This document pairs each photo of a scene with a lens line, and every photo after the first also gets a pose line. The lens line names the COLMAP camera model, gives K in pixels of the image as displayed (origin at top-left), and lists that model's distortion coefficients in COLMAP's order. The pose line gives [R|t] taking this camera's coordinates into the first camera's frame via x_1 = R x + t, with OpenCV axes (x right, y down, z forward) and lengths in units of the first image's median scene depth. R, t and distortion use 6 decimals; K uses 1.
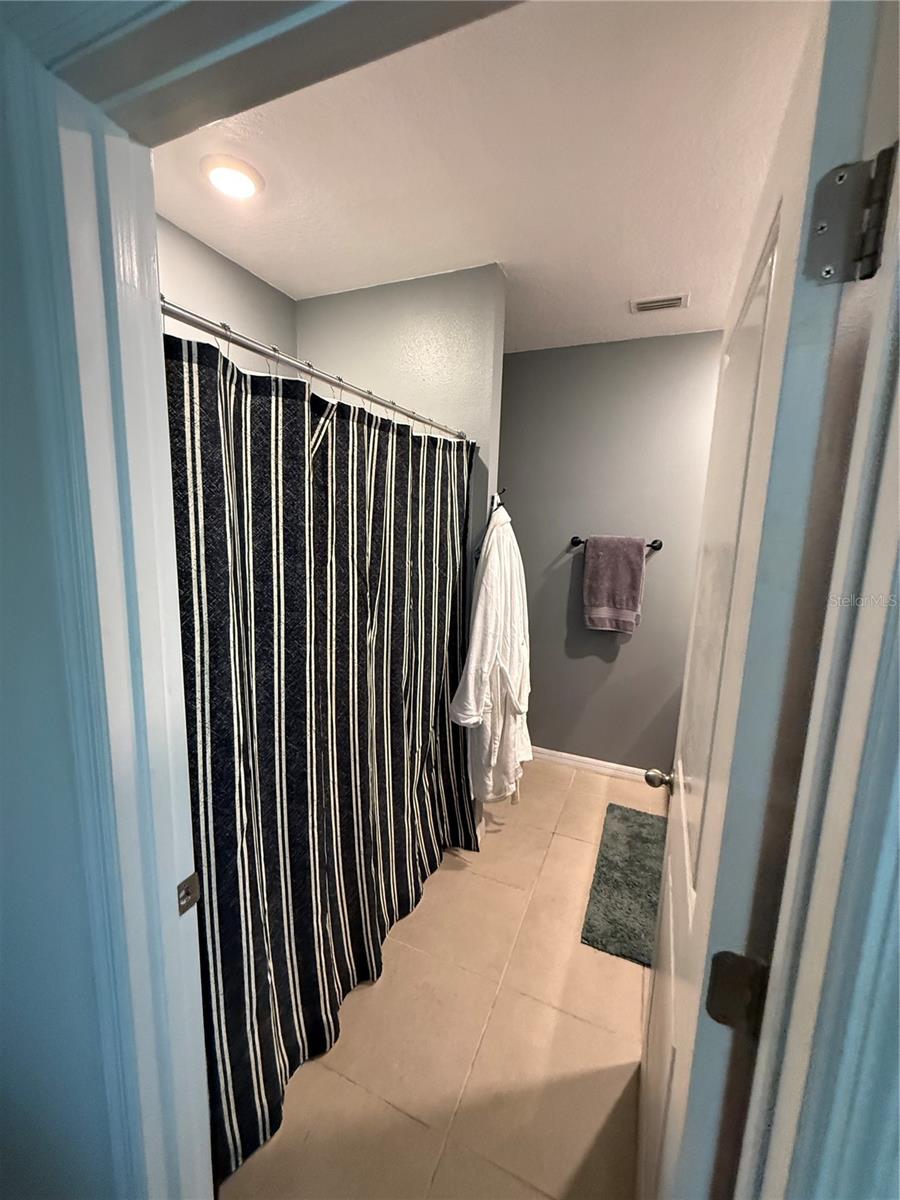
lens RADIAL K [[476.3, 0, 452.2], [0, 476.3, 592.3], [0, 0, 1]] dist [-0.000697, -0.000796]
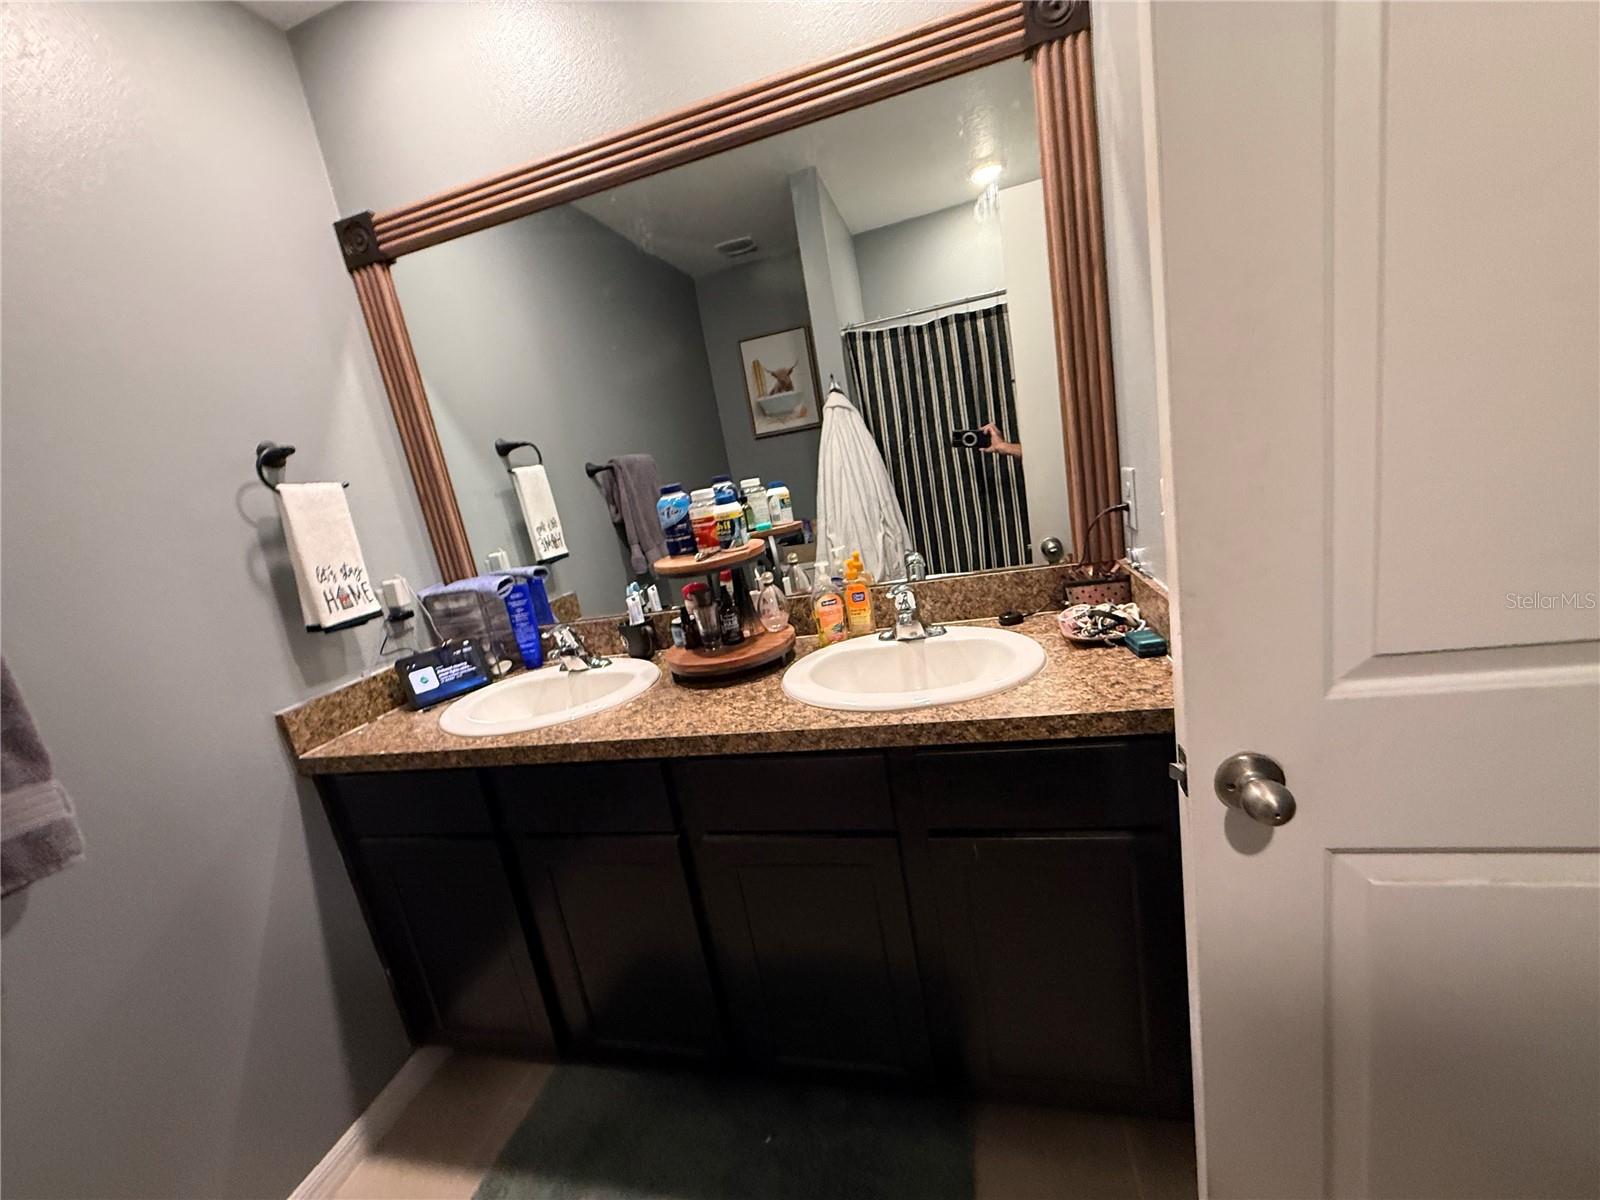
lens RADIAL K [[635.0, 0, 796.8], [0, 635.0, 599.8], [0, 0, 1]] dist [-0.000697, -0.000796]
pose [[-0.154892, -0.213245, 0.964643, 0.013645], [0.309853, 0.916673, 0.252393, -0.011765], [-0.938083, 0.337991, -0.075910, 0.787739]]
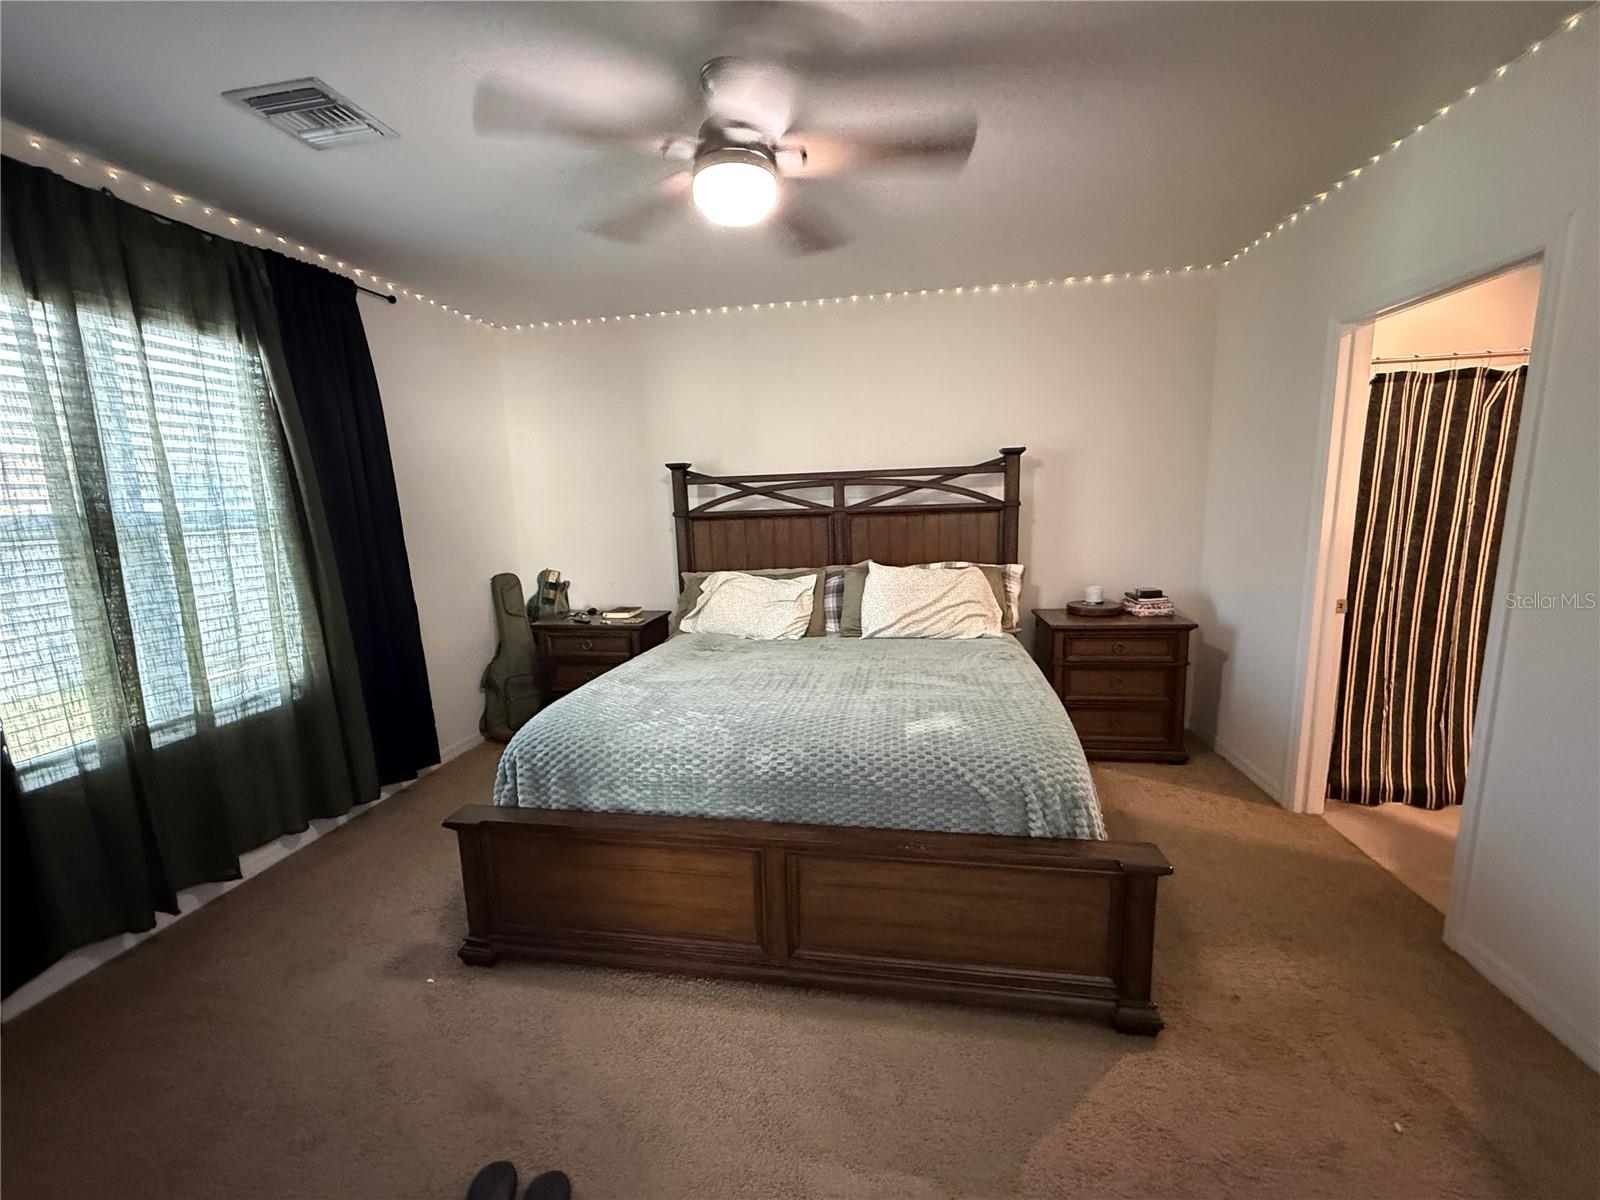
lens RADIAL K [[635.0, 0, 795.2], [0, 635.0, 602.2], [0, 0, 1]] dist [-0.000697, -0.000796]
pose [[0.227768, 0.123424, -0.965861, 0.712486], [-0.105475, 0.989225, 0.101537, 0.206996], [0.967986, 0.078747, 0.238332, -0.911783]]
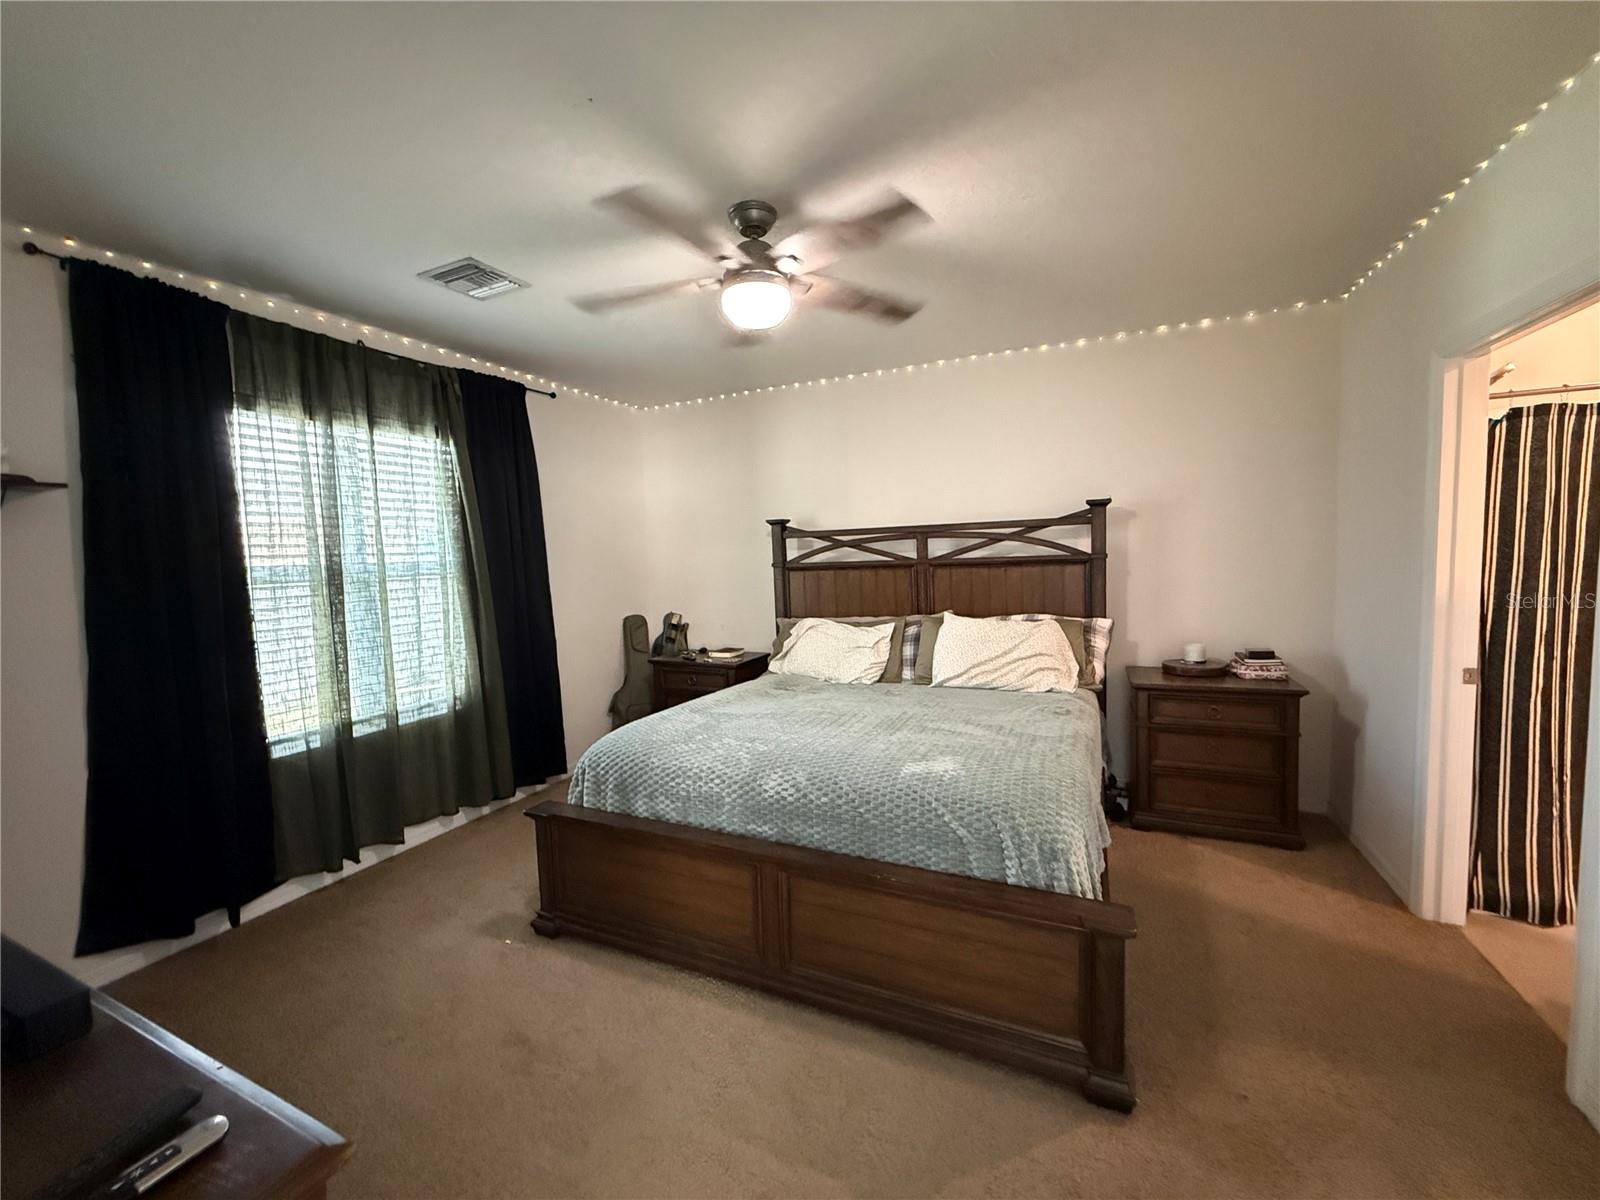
lens RADIAL K [[635.0, 0, 796.0], [0, 635.0, 602.9], [0, 0, 1]] dist [-0.000697, -0.000796]
pose [[-0.036867, 0.052425, -0.997944, 0.845582], [-0.114159, 0.991865, 0.056323, 0.177841], [0.992778, 0.116001, -0.030582, -0.694562]]
